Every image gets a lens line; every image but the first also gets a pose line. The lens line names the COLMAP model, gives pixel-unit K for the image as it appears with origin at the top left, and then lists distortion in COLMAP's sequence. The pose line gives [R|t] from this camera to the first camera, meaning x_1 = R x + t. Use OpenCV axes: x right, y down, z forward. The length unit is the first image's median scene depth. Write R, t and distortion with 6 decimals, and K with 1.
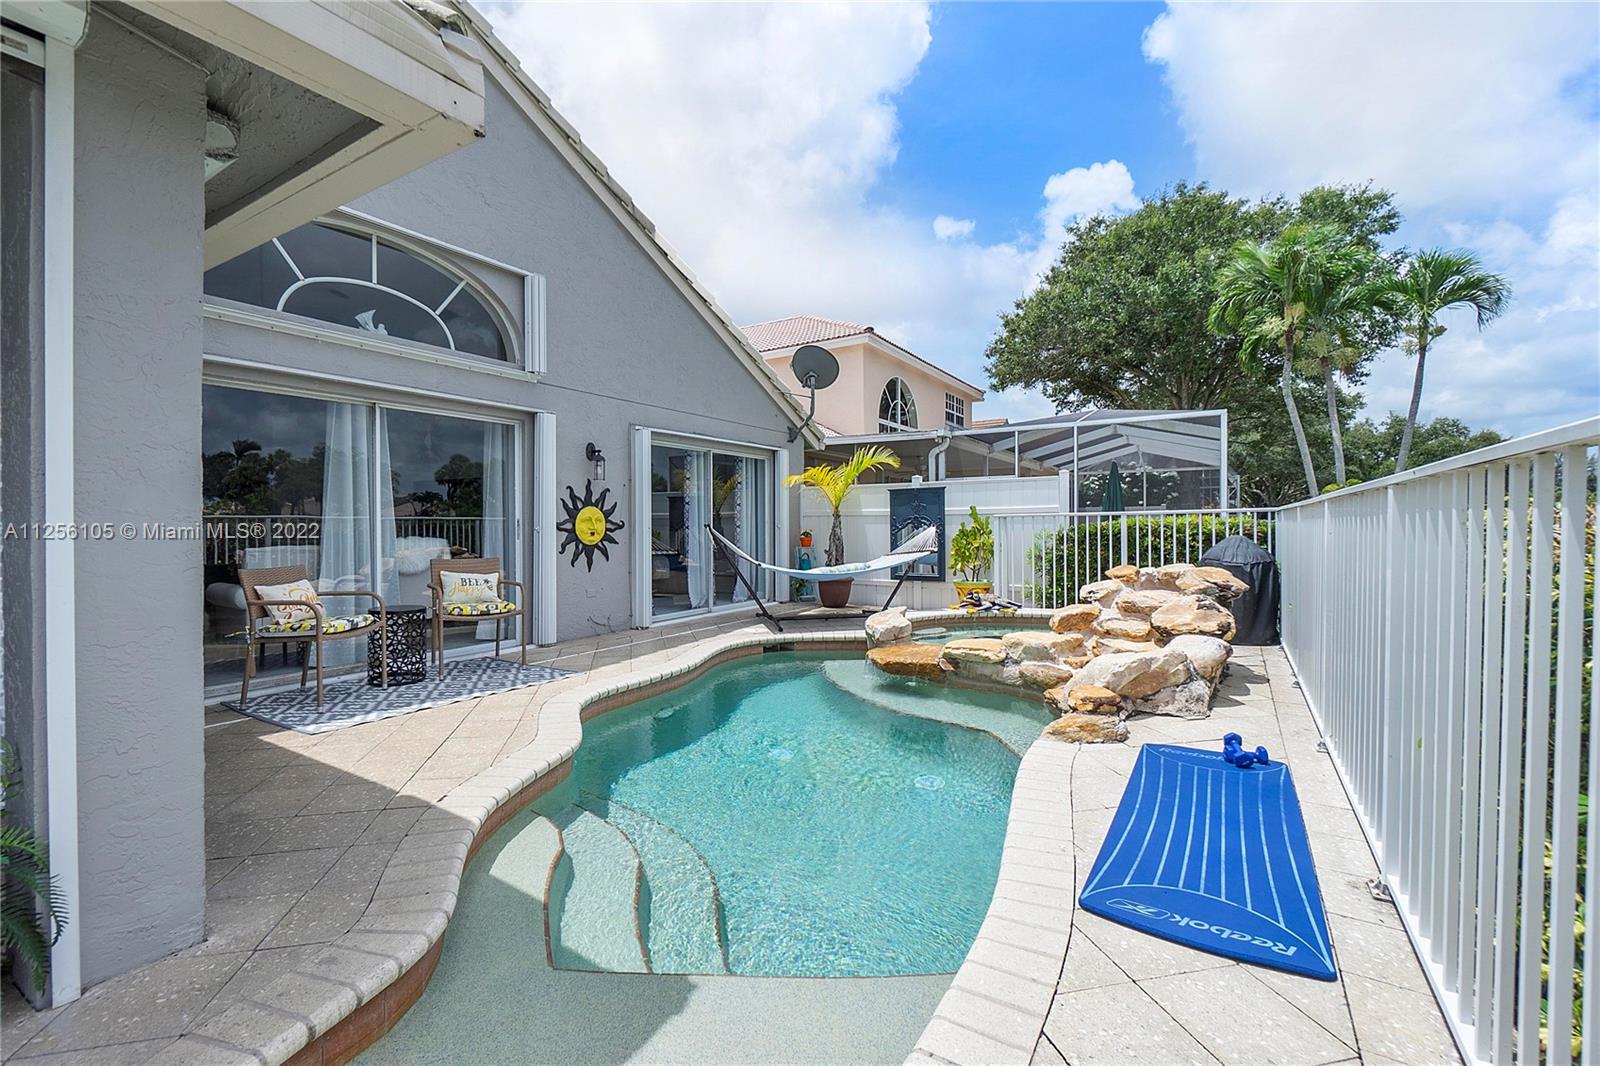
lens RADIAL K [[691.8, 0, 799.5], [0, 691.8, 531.6], [0, 0, 1]] dist [-0.004367, -0.000681]
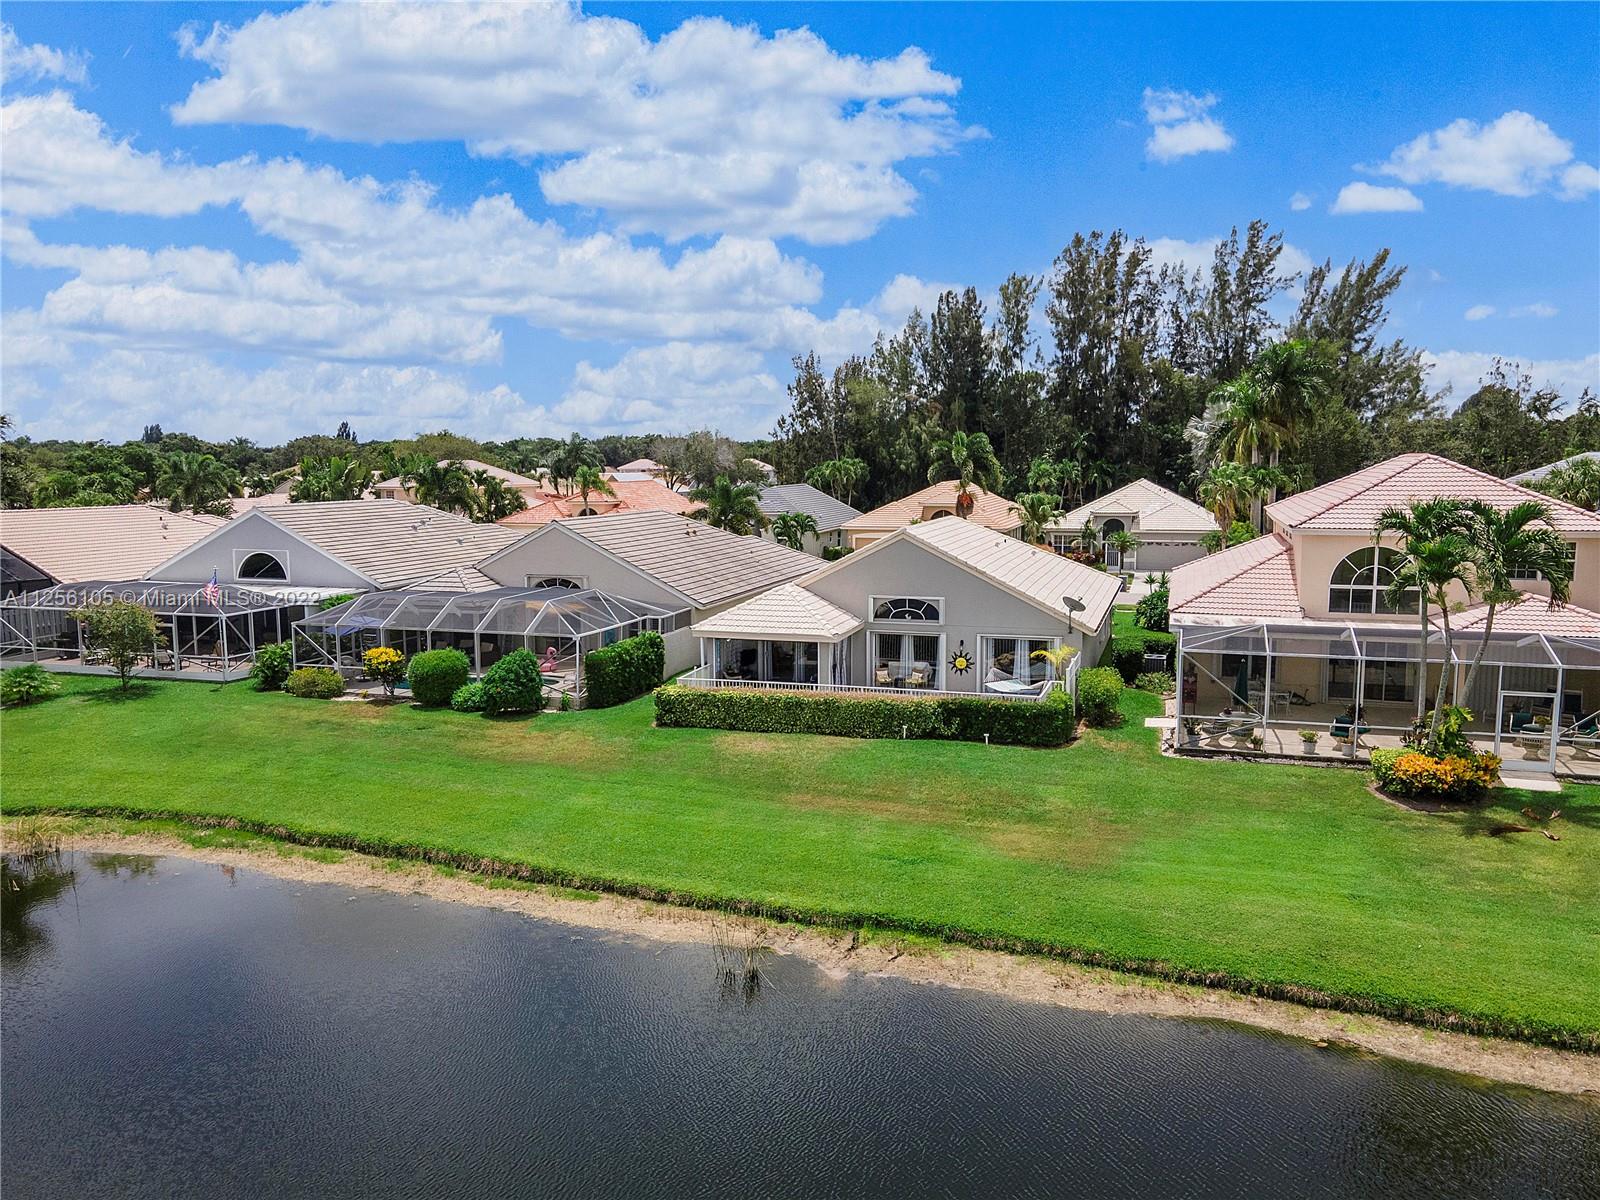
lens RADIAL K [[1153.7, 0, 795.5], [0, 1153.7, 604.3], [0, 0, 1]] dist [0.001486, 0.000383]
pose [[0.225591, 0.114793, -0.967435, 5.302690], [-0.016921, 0.993346, 0.113922, -0.983152], [0.974075, -0.009330, 0.226032, -1.202825]]
